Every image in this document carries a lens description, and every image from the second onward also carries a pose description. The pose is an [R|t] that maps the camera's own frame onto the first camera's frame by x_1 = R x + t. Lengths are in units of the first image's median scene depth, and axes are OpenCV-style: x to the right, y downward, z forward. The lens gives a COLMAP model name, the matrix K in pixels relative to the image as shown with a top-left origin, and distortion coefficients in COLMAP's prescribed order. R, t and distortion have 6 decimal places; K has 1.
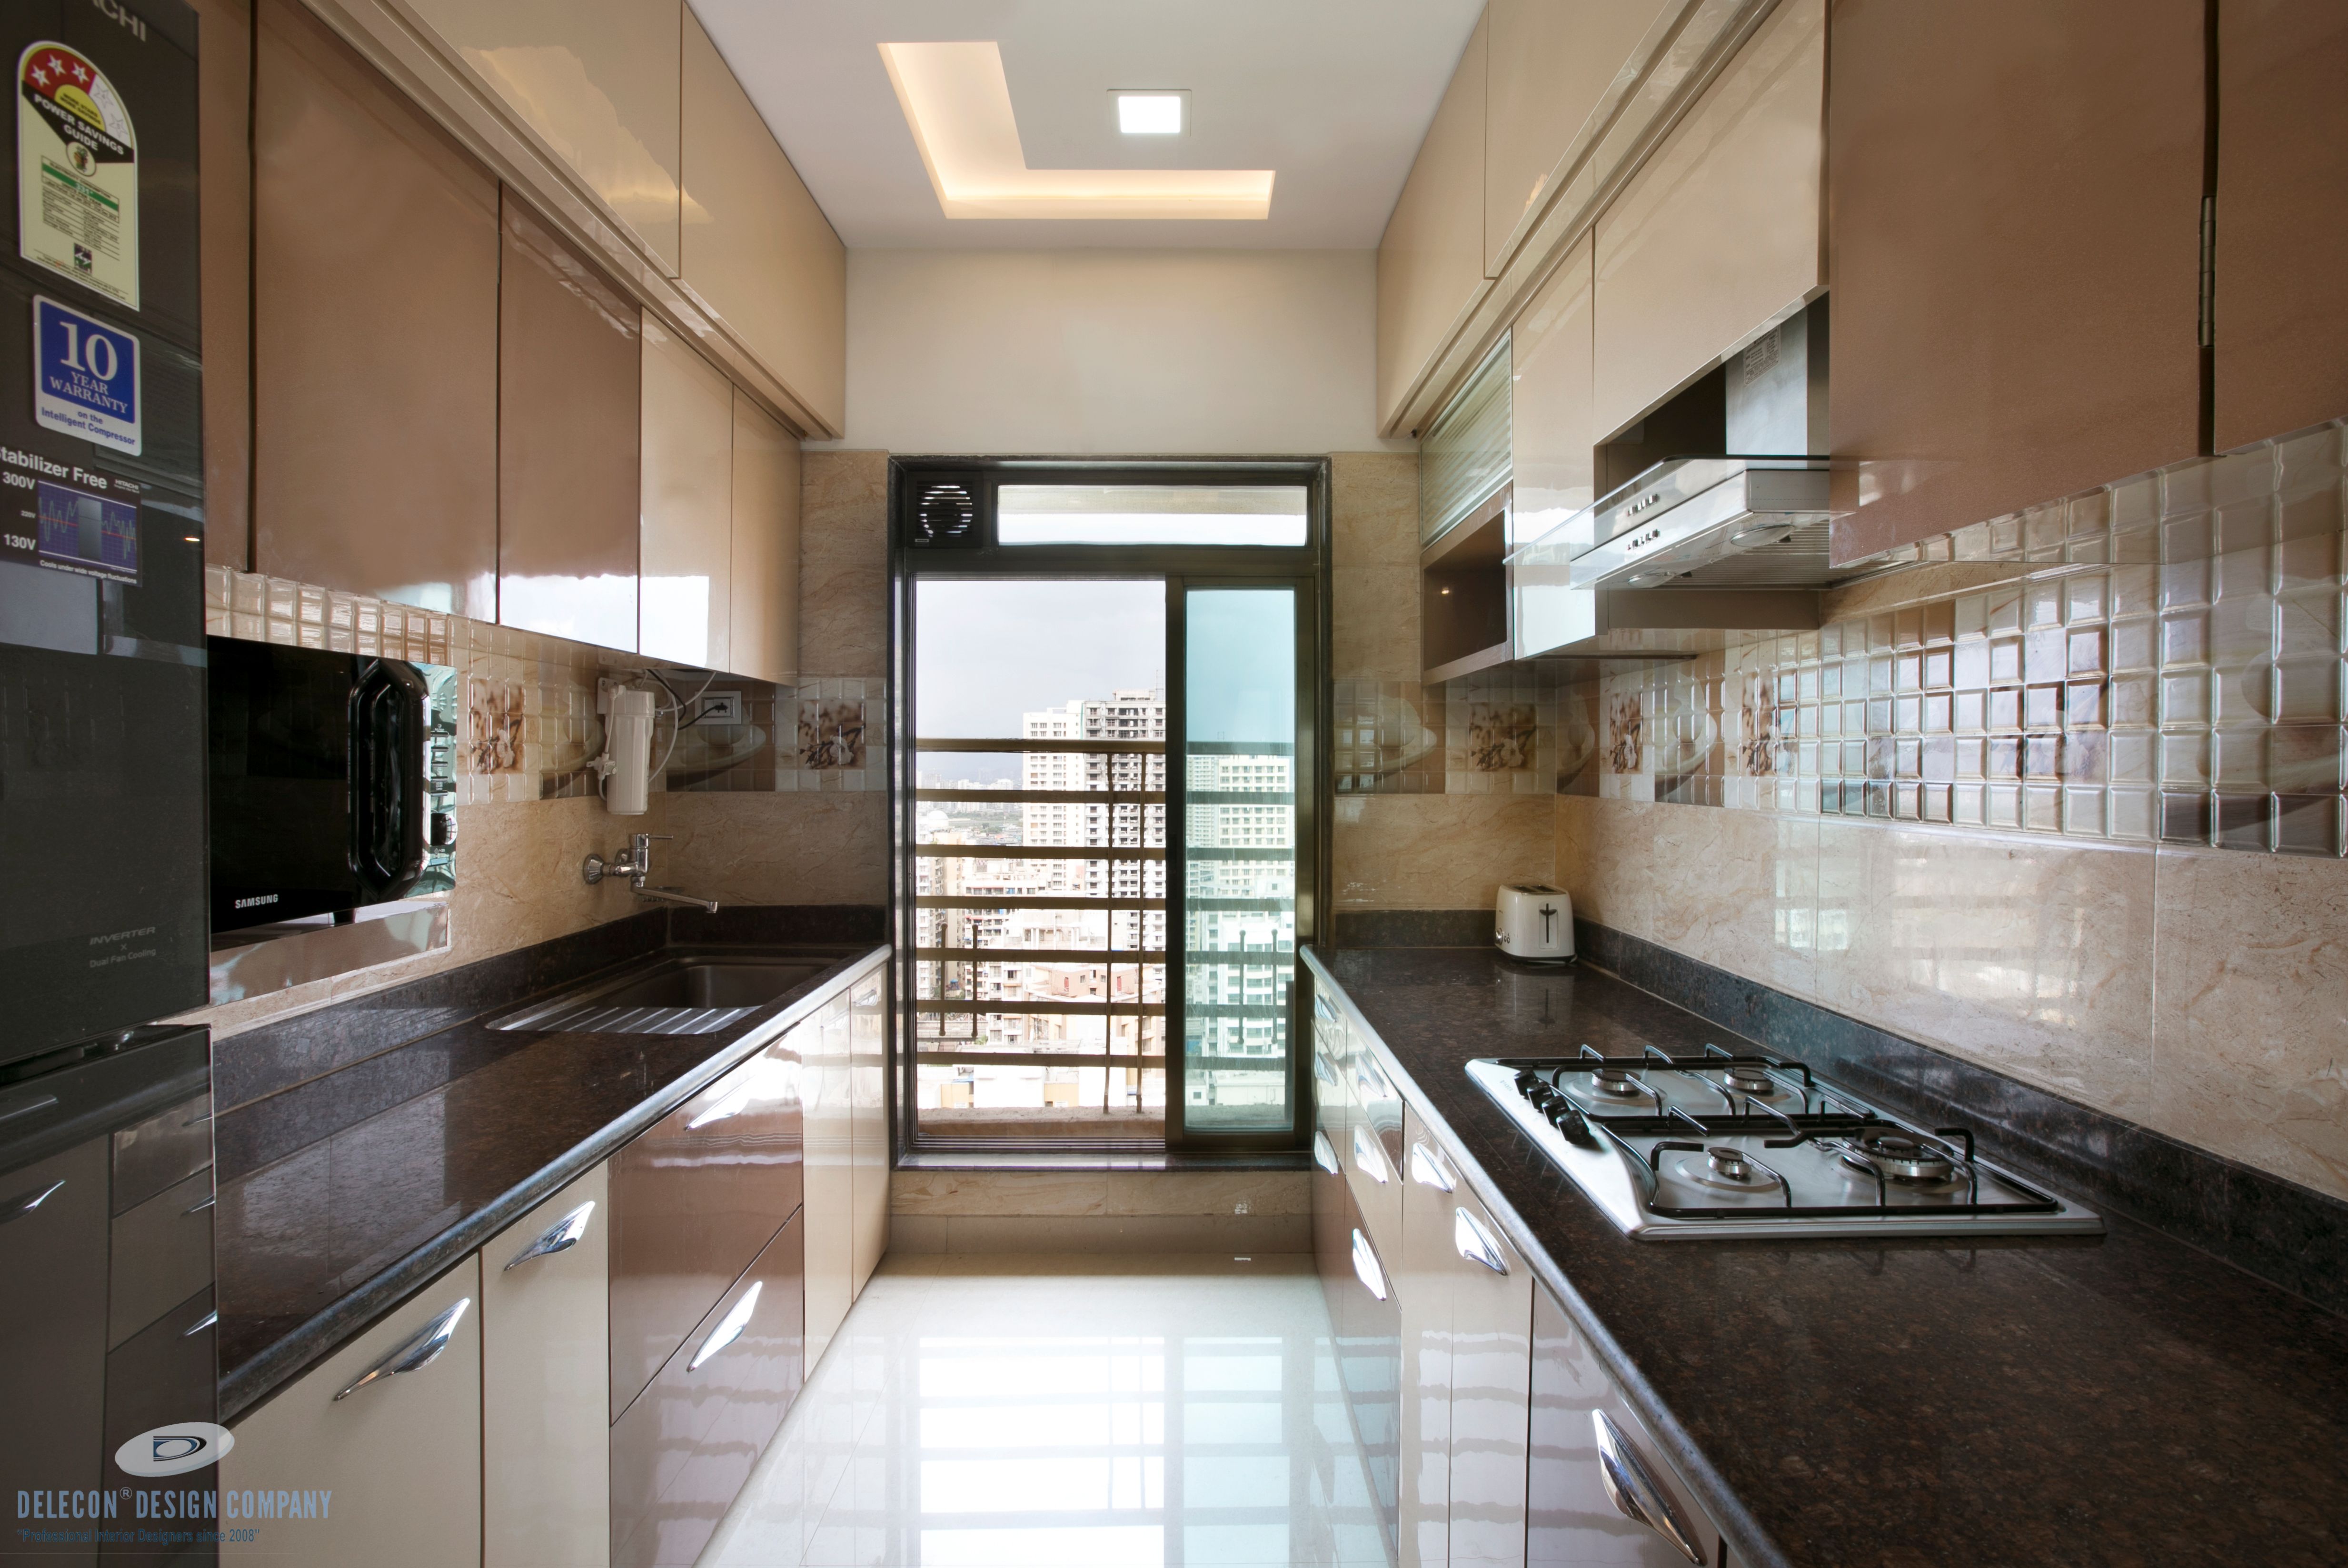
lens RADIAL K [[1152.0, 0, 1178.6], [0, 1152.0, 778.3], [0, 0, 1]] dist [-0.015699, 0.003657]
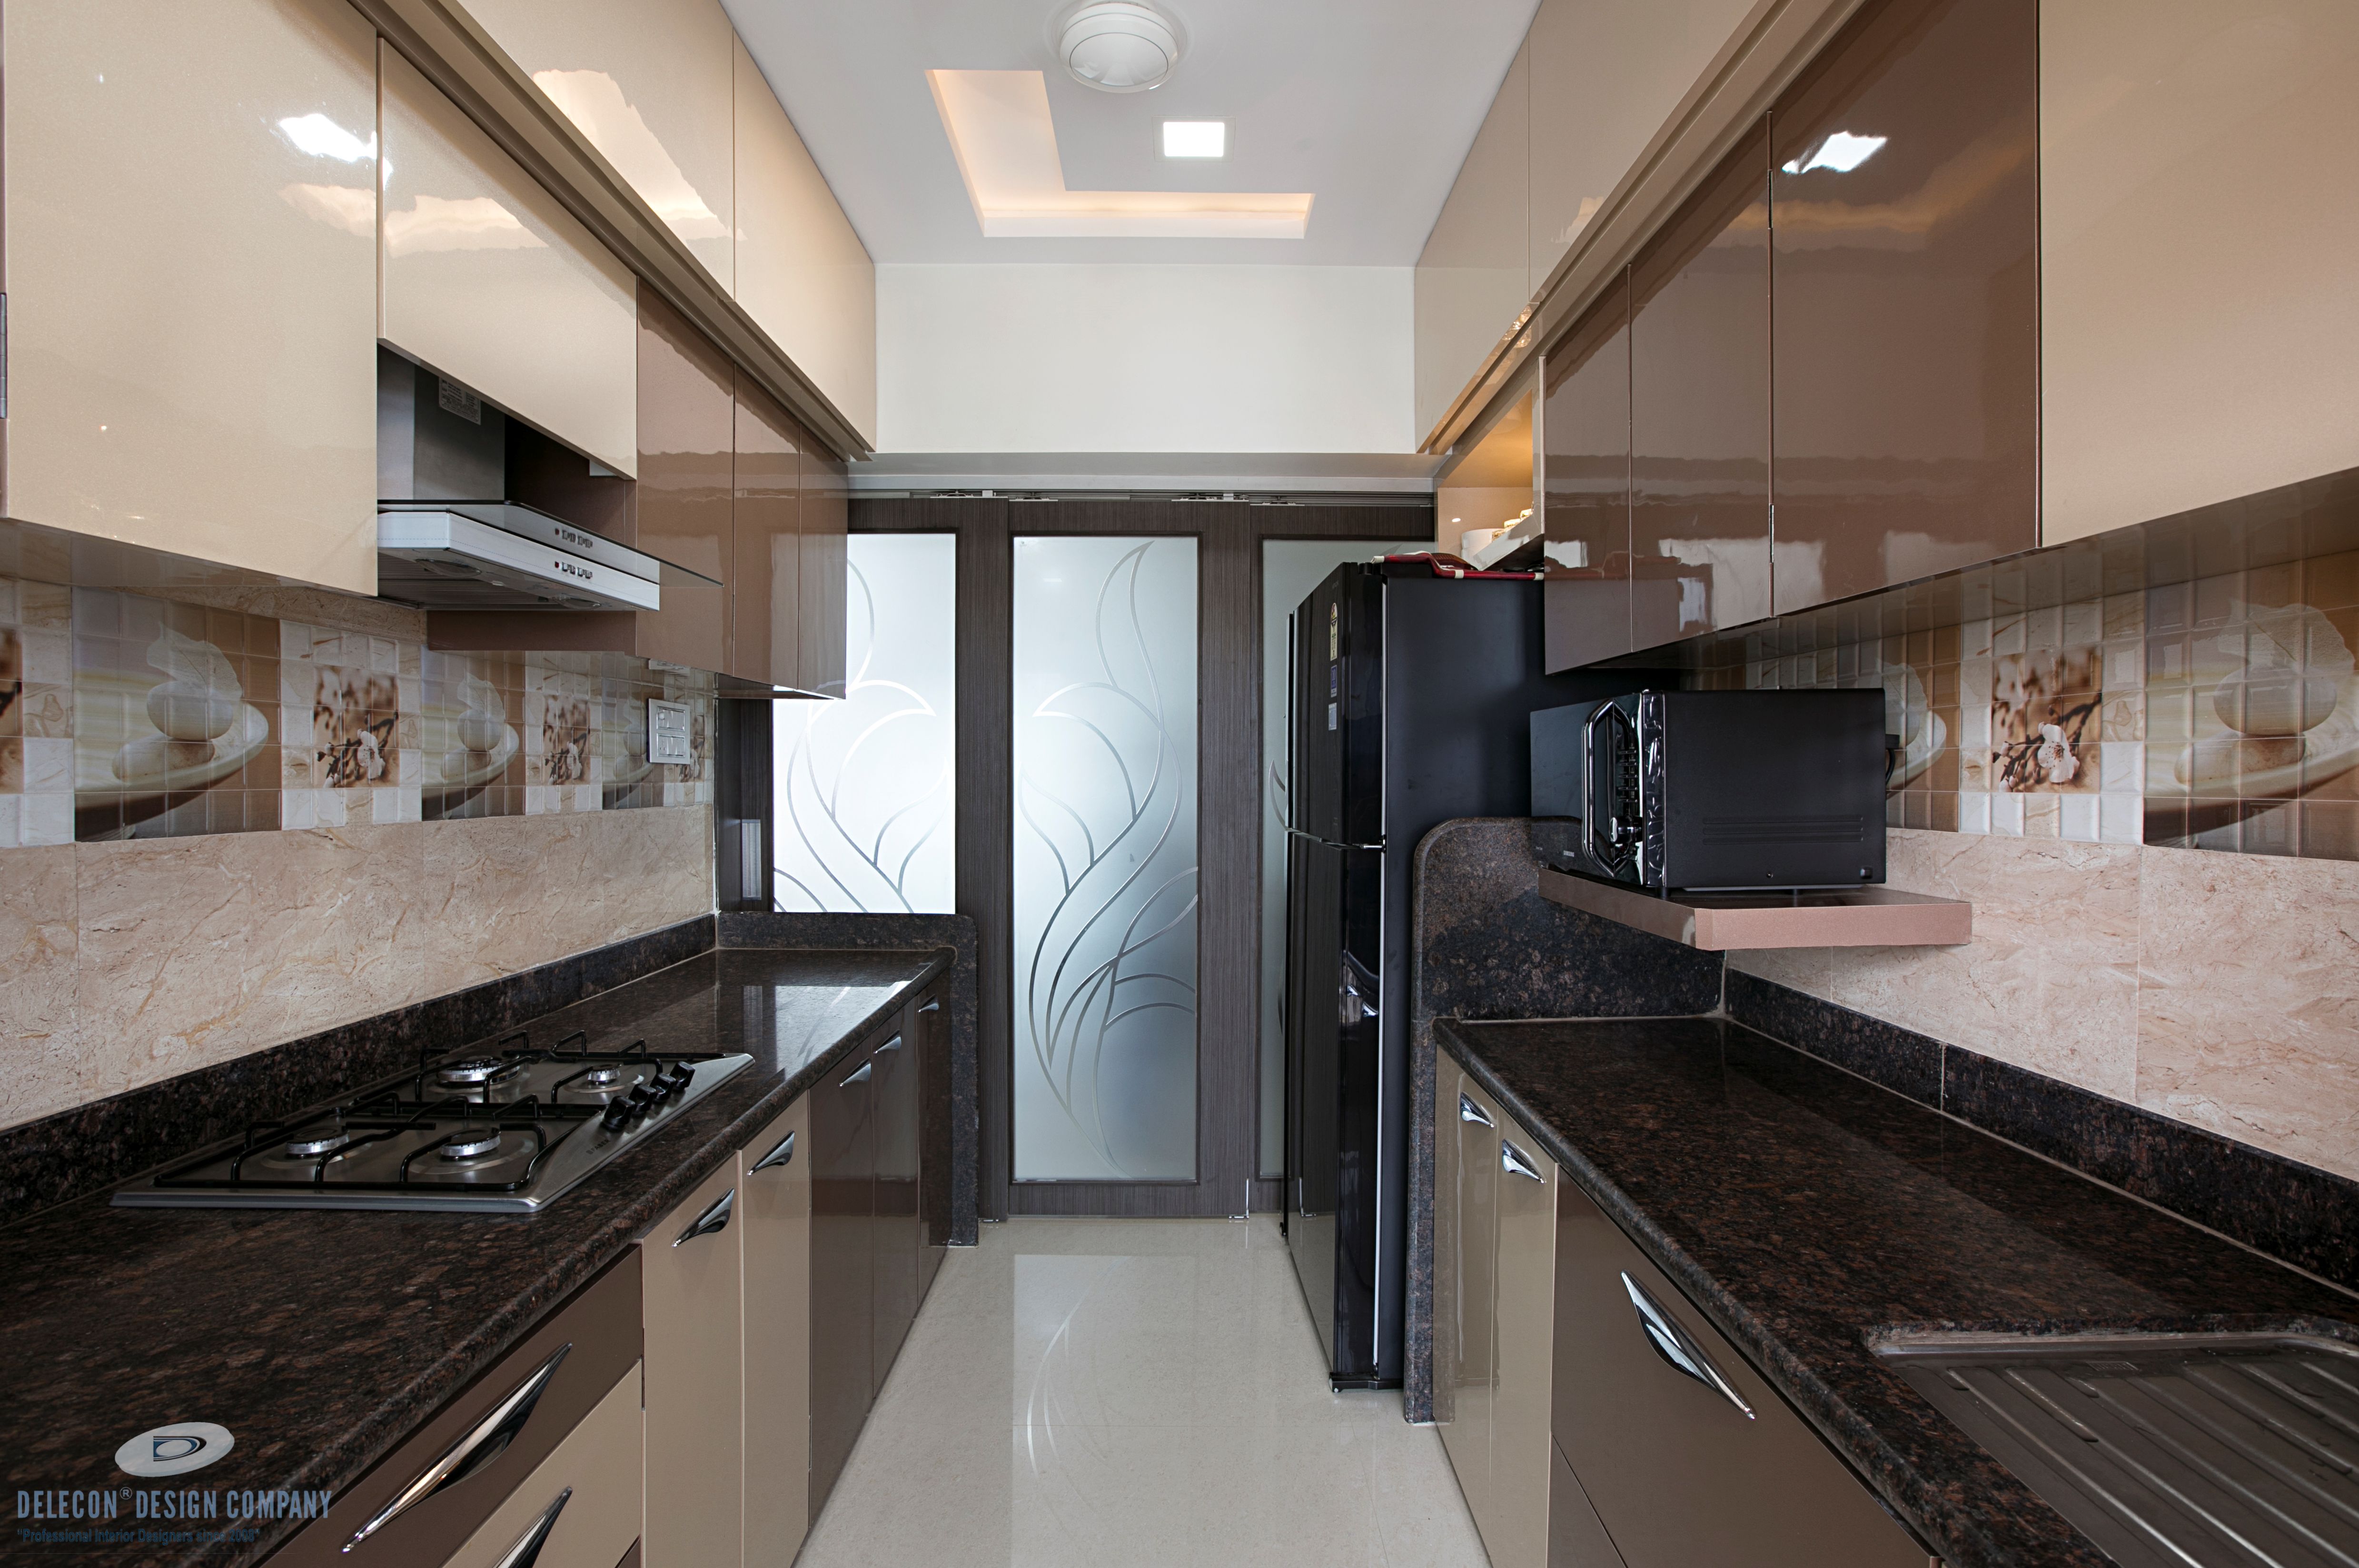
lens RADIAL K [[1127.6, 0, 1181.7], [0, 1127.6, 779.2], [0, 0, 1]] dist [-0.016846, 0.003571]
pose [[-0.999908, -0.006080, 0.012157, -0.112990], [-0.005864, 0.999826, 0.017725, -0.029480], [-0.012262, 0.017652, -0.999769, 2.106615]]
